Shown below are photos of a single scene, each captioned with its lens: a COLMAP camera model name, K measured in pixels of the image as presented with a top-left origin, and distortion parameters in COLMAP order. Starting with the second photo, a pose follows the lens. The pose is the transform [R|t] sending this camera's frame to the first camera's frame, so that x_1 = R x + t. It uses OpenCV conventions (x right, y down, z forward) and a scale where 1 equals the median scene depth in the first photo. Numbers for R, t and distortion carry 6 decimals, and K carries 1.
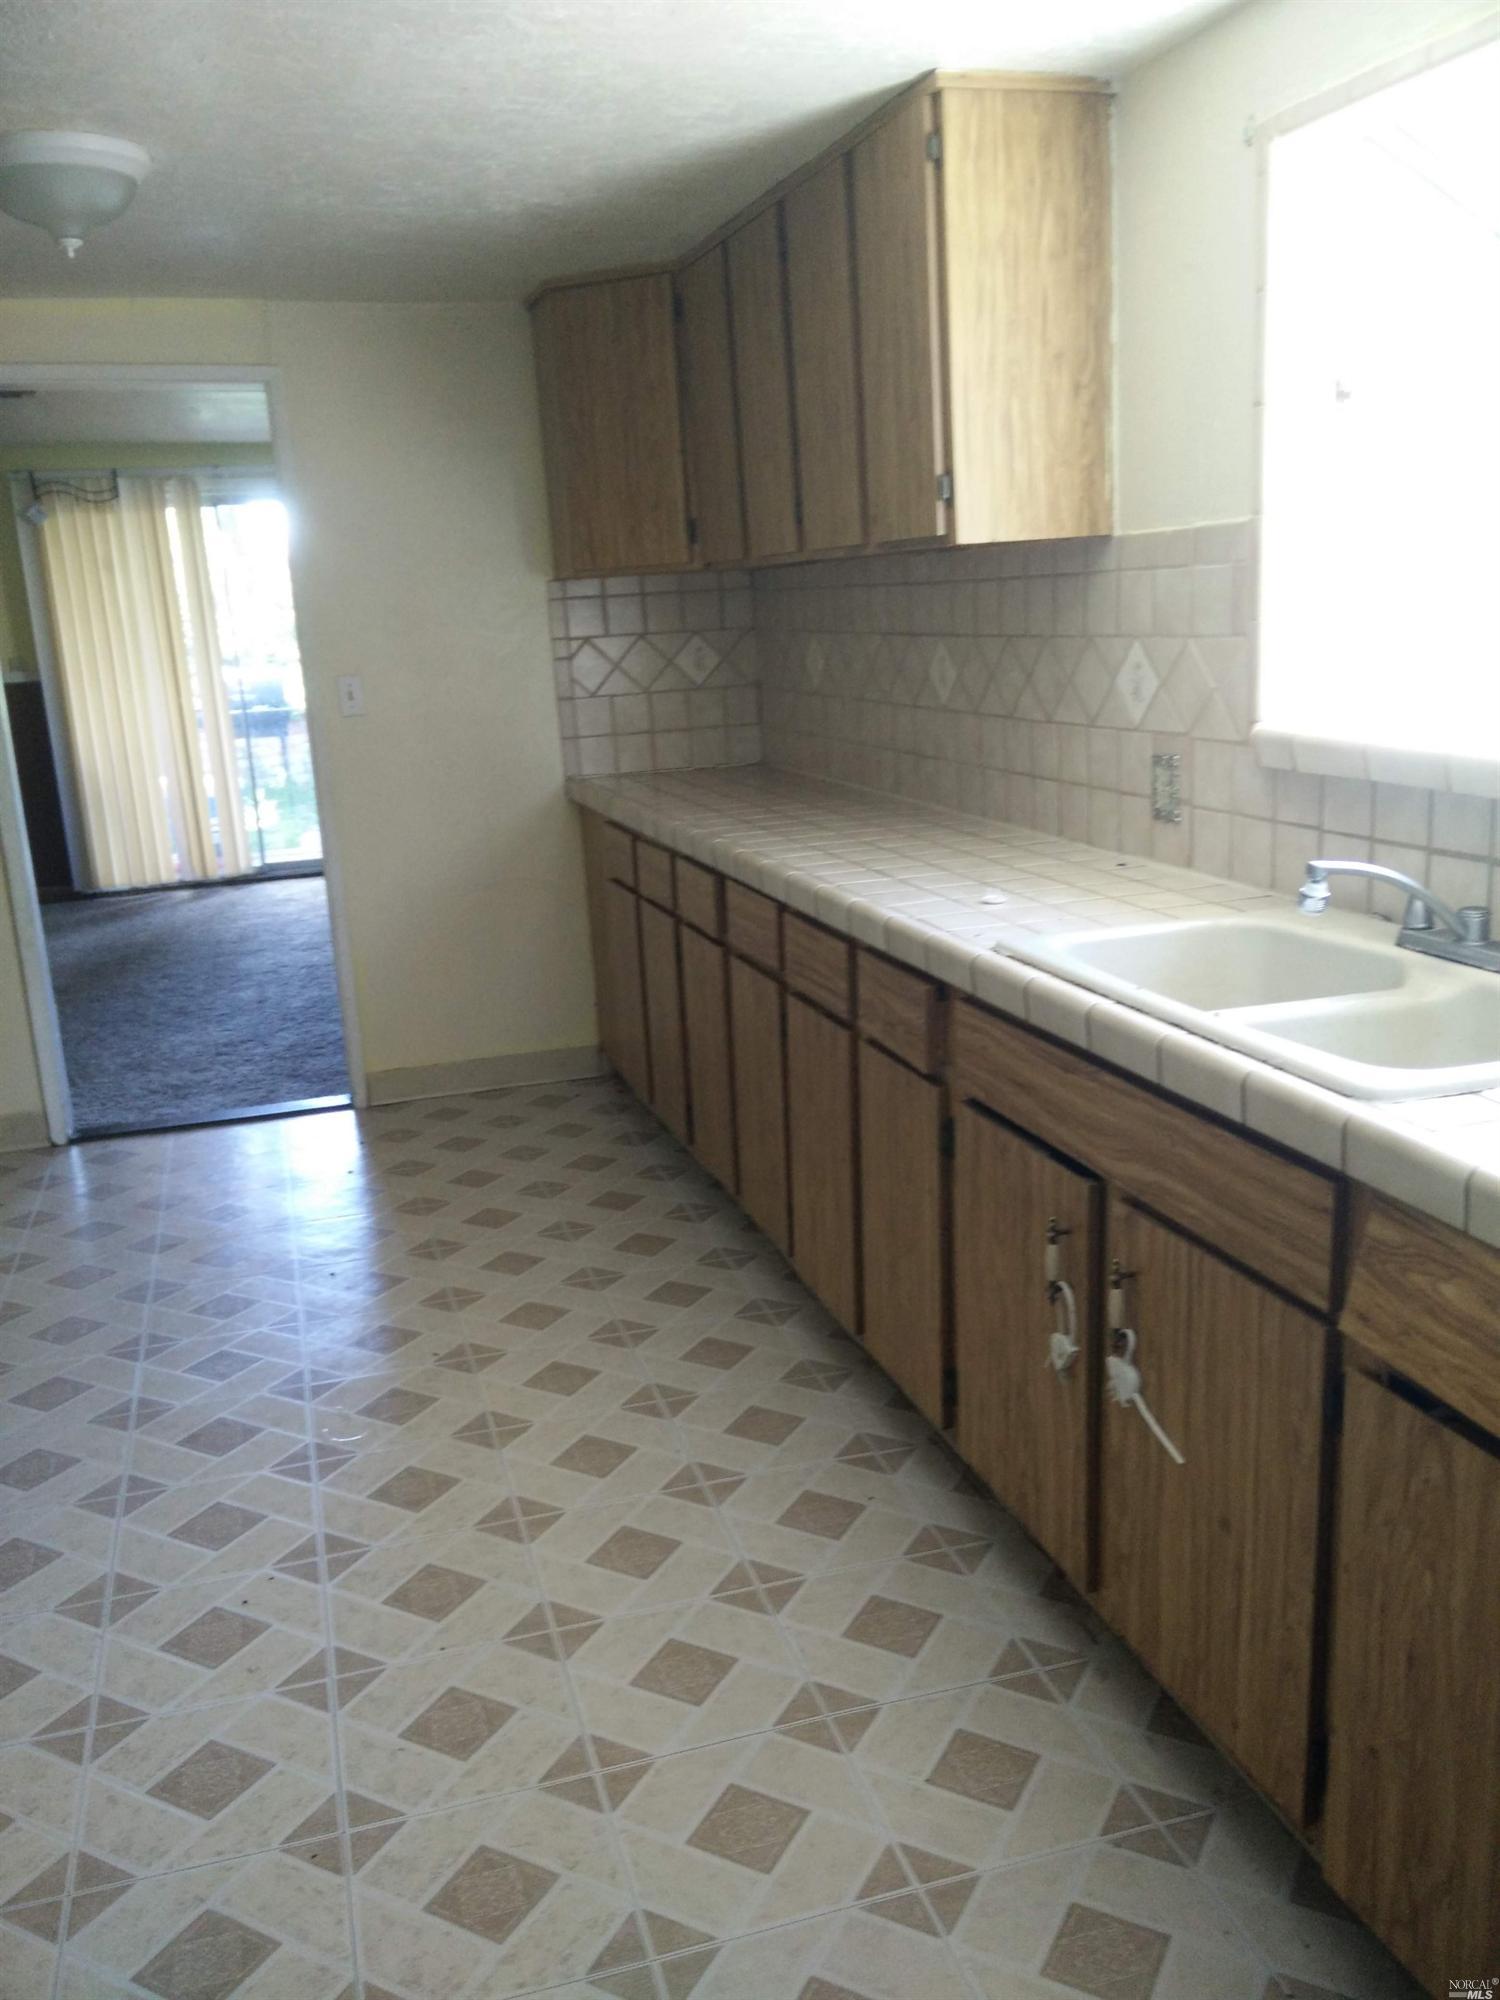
lens RADIAL K [[1608.2, 0, 799.2], [0, 1608.2, 1004.3], [0, 0, 1]] dist [0.063615, -0.071665]
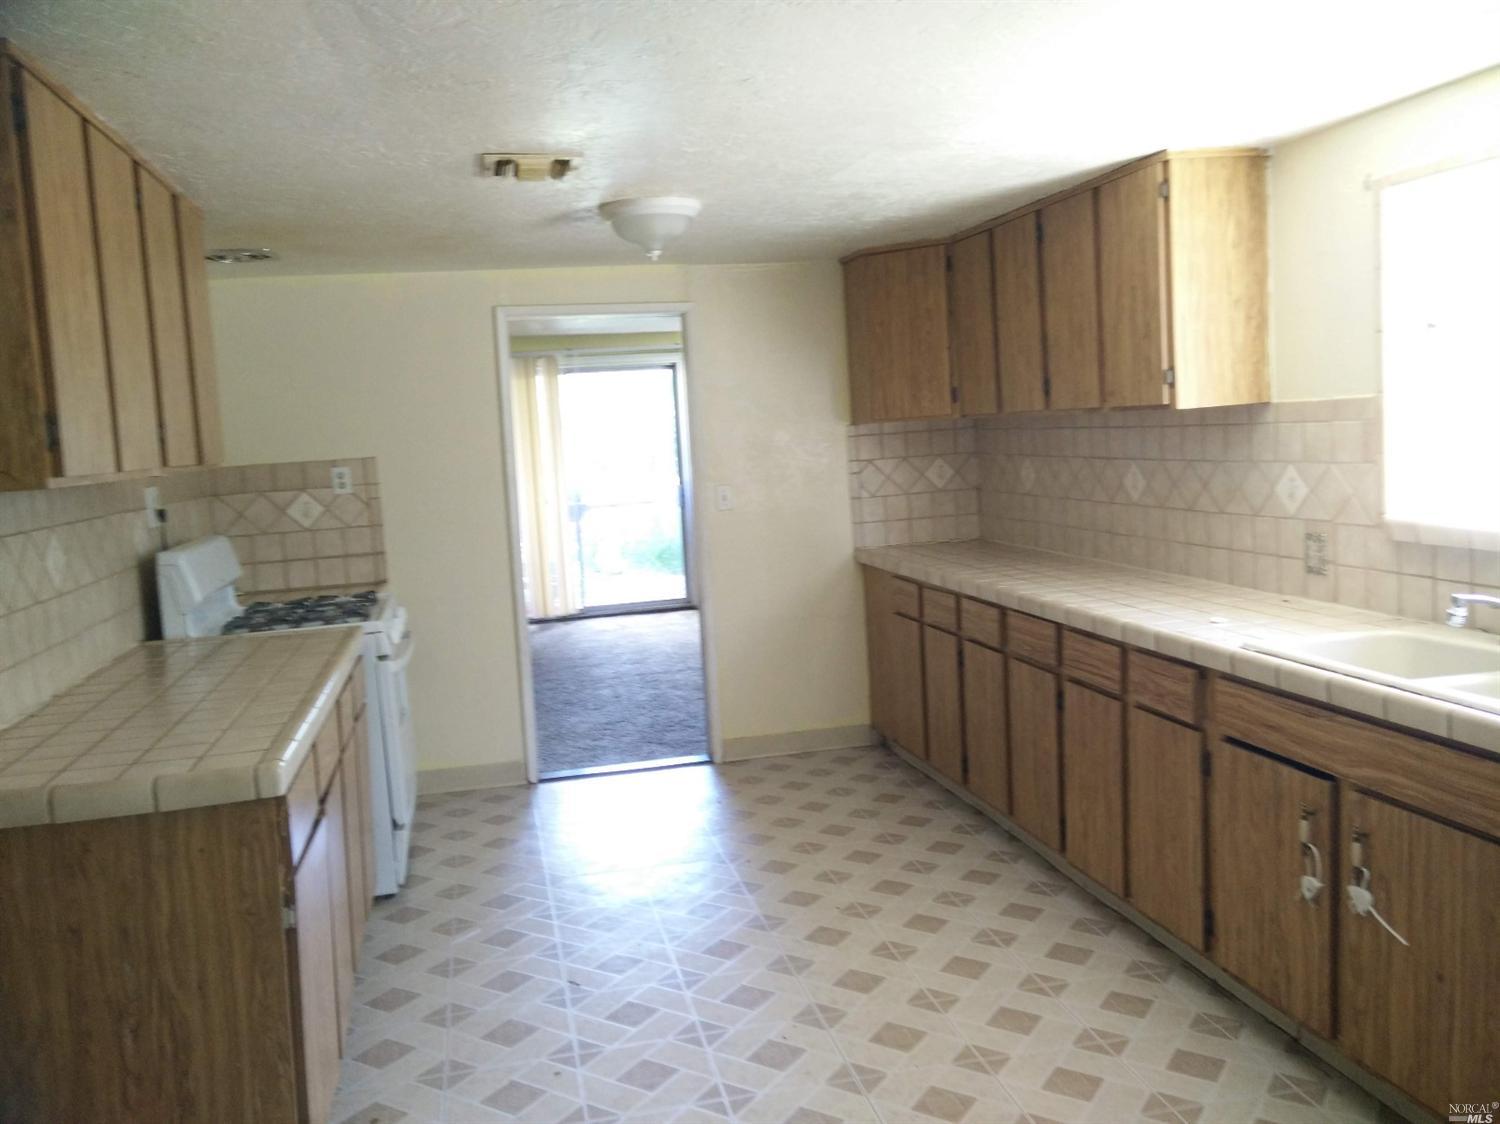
lens RADIAL K [[1208.7, 0, 757.6], [0, 1208.7, 555.6], [0, 0, 1]] dist [0.063005, -0.075389]
pose [[0.995364, -0.000935, -0.096178, -0.210242], [-0.011950, 0.991003, -0.133308, 0.037455], [0.095438, 0.133839, 0.986397, -0.257432]]
